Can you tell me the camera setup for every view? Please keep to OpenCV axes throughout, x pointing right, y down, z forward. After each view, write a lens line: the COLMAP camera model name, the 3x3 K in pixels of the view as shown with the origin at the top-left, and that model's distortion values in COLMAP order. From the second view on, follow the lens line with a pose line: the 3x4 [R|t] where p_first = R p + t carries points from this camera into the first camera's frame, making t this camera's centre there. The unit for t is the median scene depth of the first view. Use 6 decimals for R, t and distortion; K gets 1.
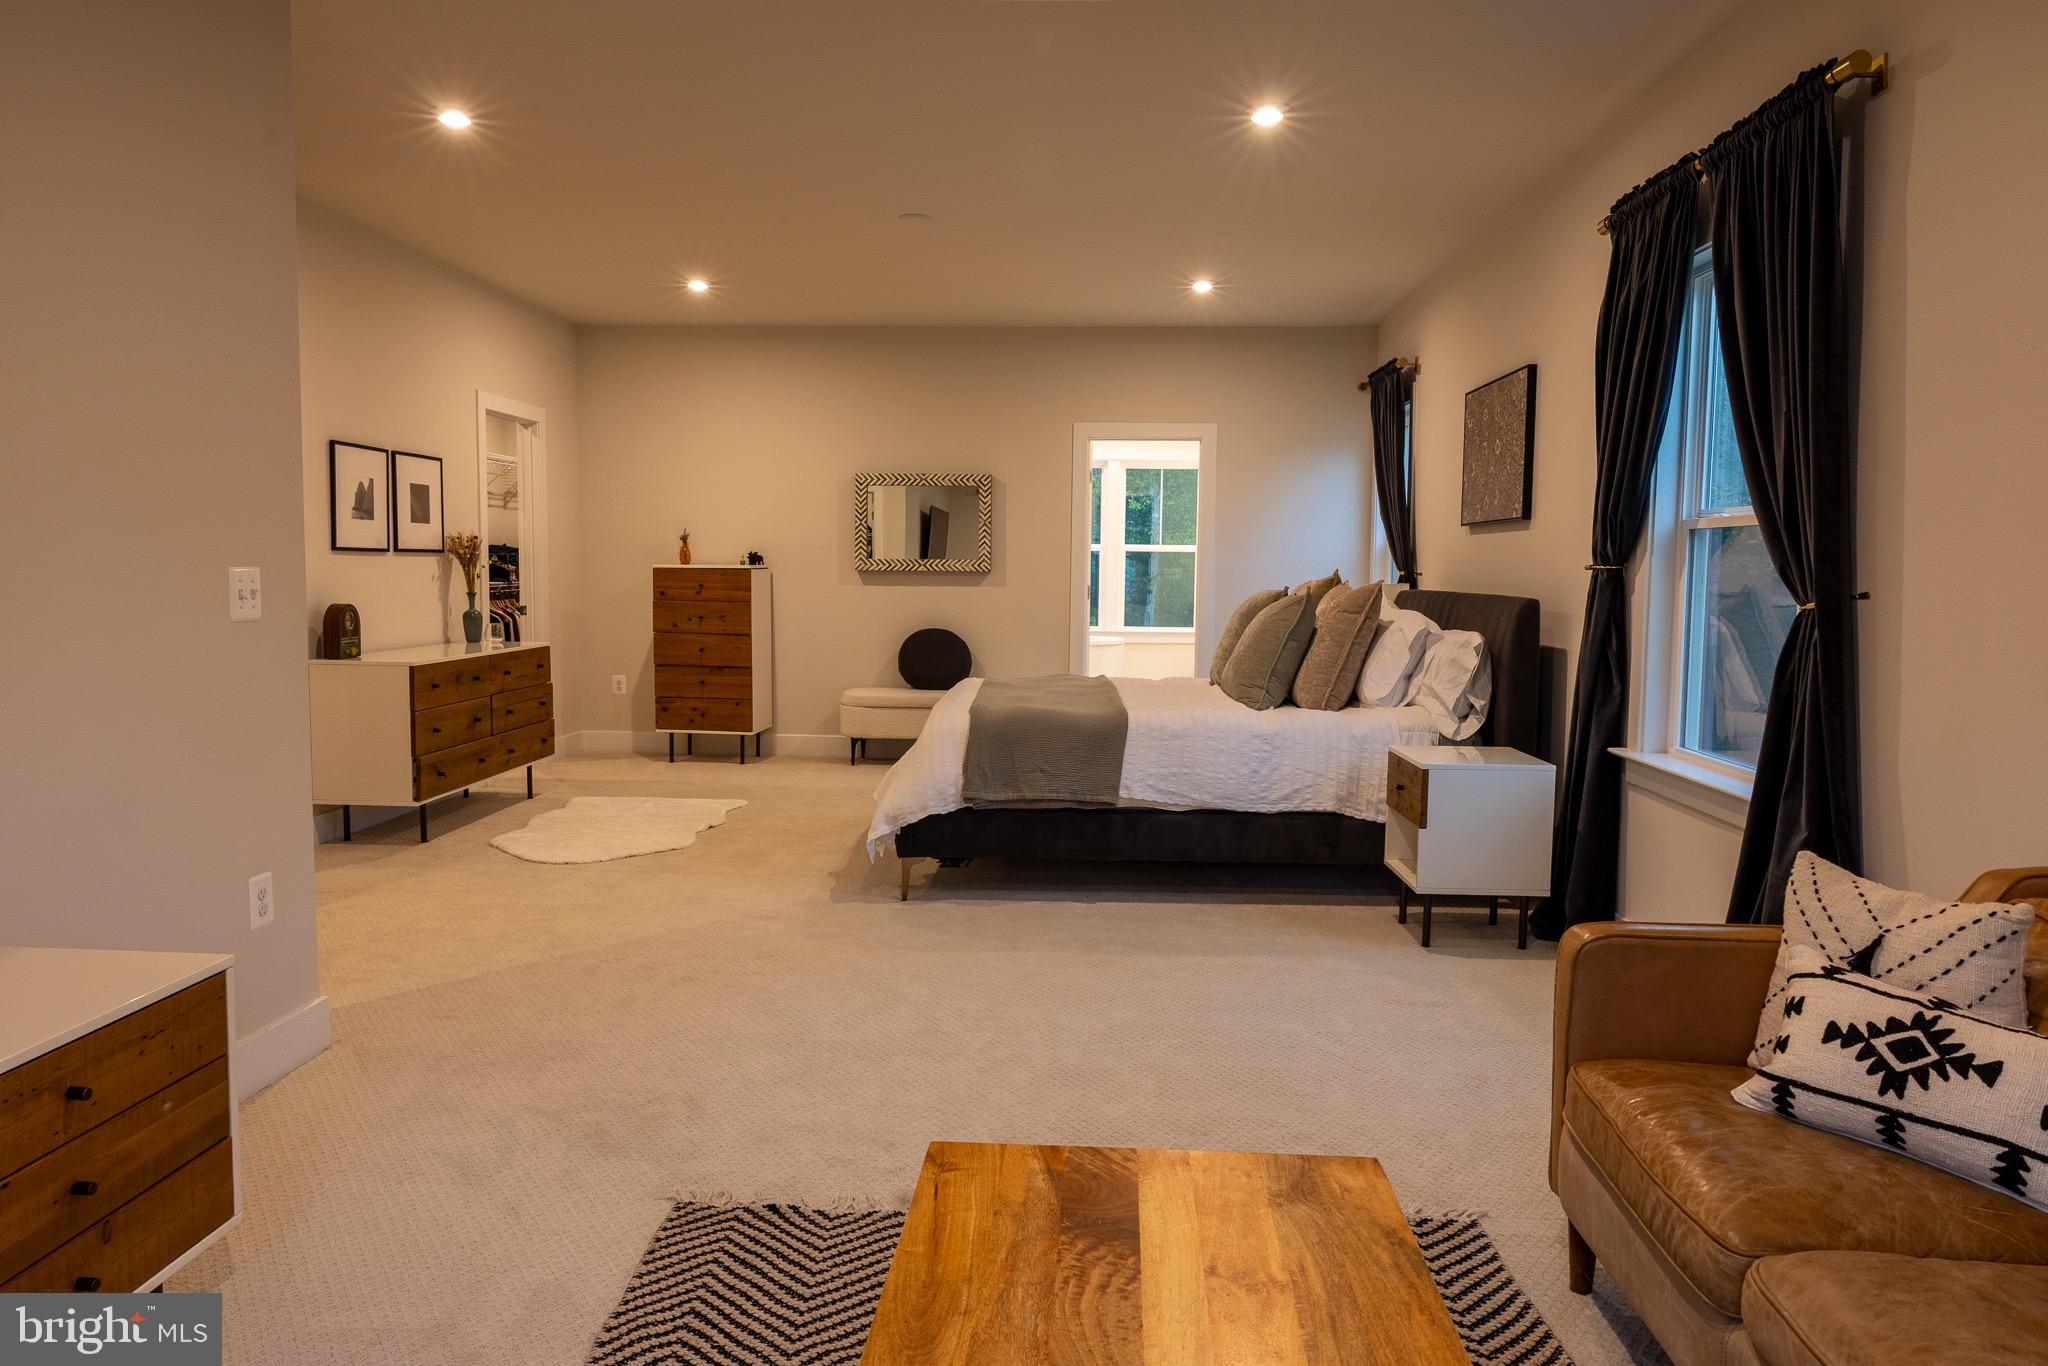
lens RADIAL K [[1380.1, 0, 1024.0], [0, 1380.1, 683.0], [0, 0, 1]] dist [-0.002202, -0.003172]
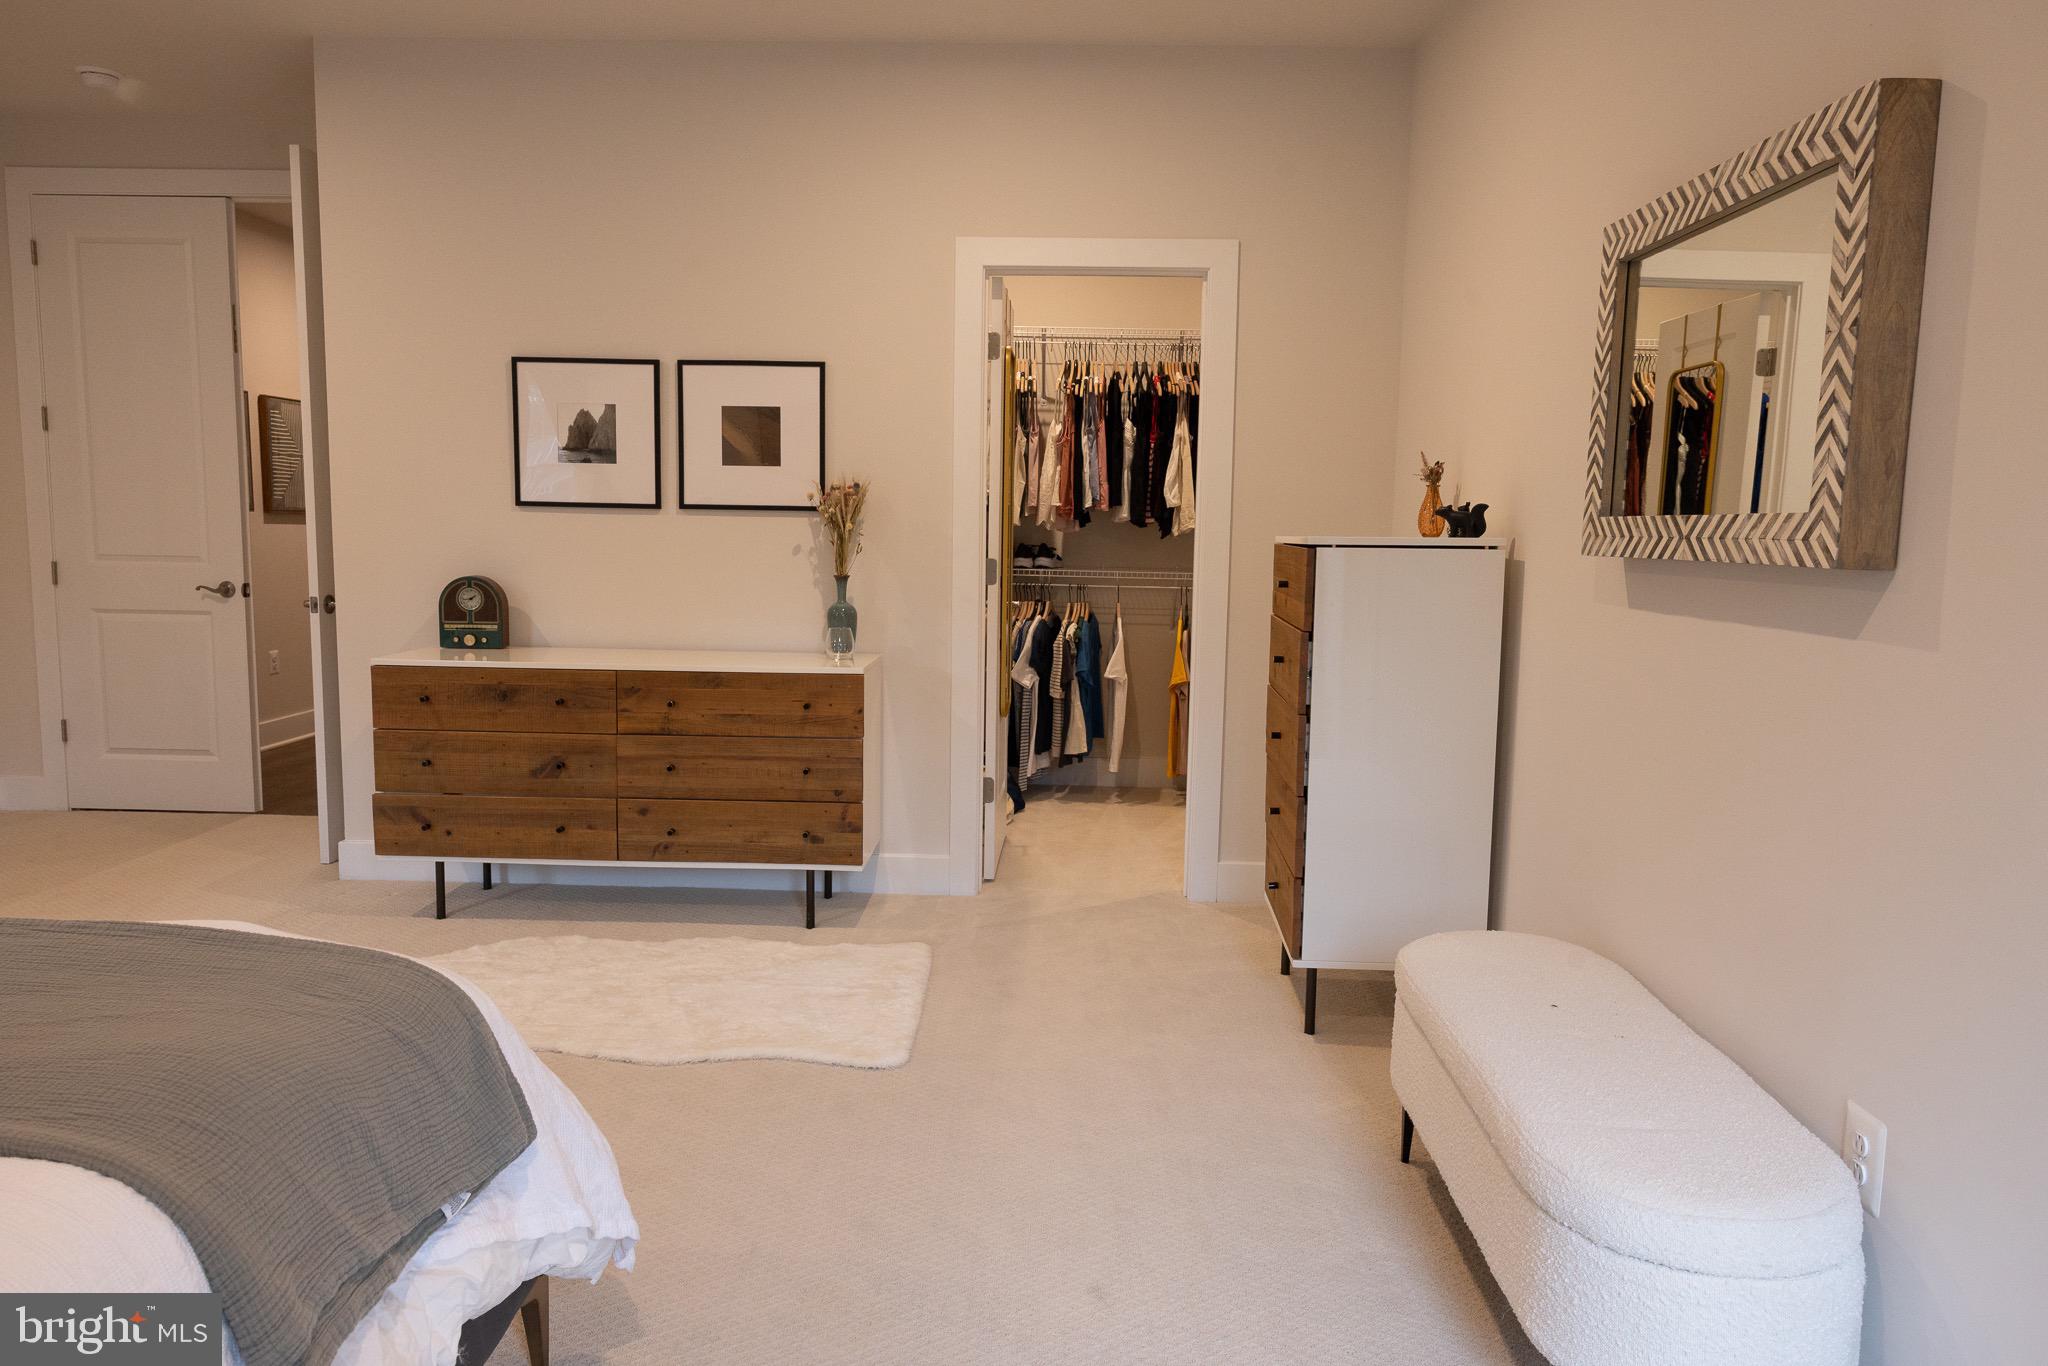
lens RADIAL K [[1379.1, 0, 1009.2], [0, 1379.1, 673.3], [0, 0, 1]] dist [-0.001337, 0.000817]
pose [[0.014884, 0.098013, -0.995074, 0.260197], [-0.102255, 0.990116, 0.095995, -0.105536], [0.994647, 0.100322, 0.024759, 1.260526]]
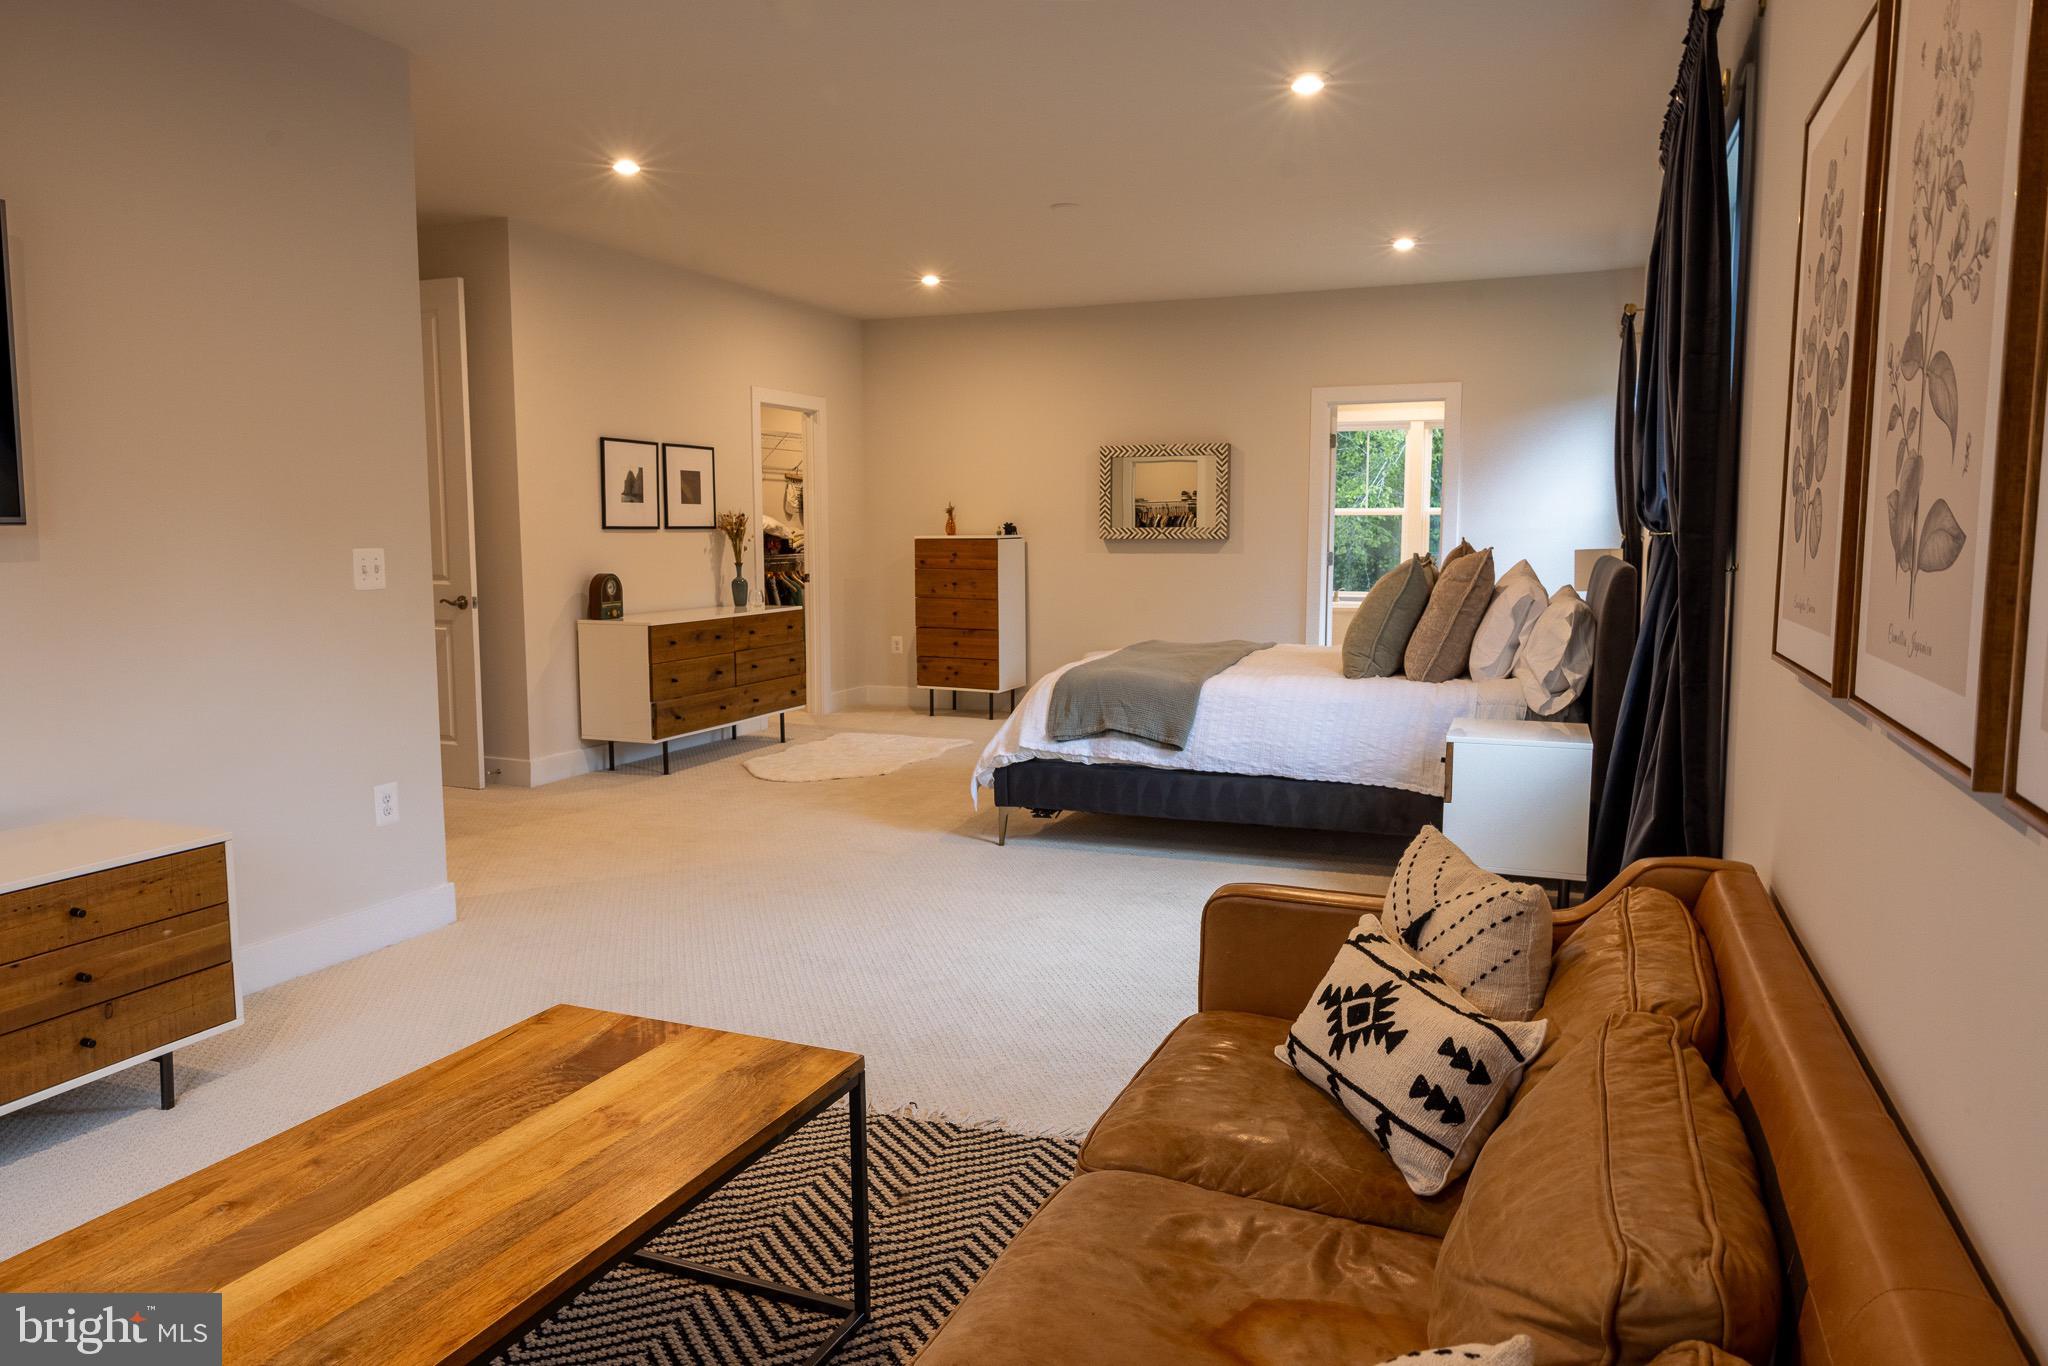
lens RADIAL K [[1379.1, 0, 1009.2], [0, 1379.1, 673.3], [0, 0, 1]] dist [-0.001337, 0.000817]
pose [[0.942068, 0.022191, -0.334687, 0.239599], [-0.015688, 0.999632, 0.022121, -0.002484], [0.335055, -0.015589, 0.942070, -0.018079]]
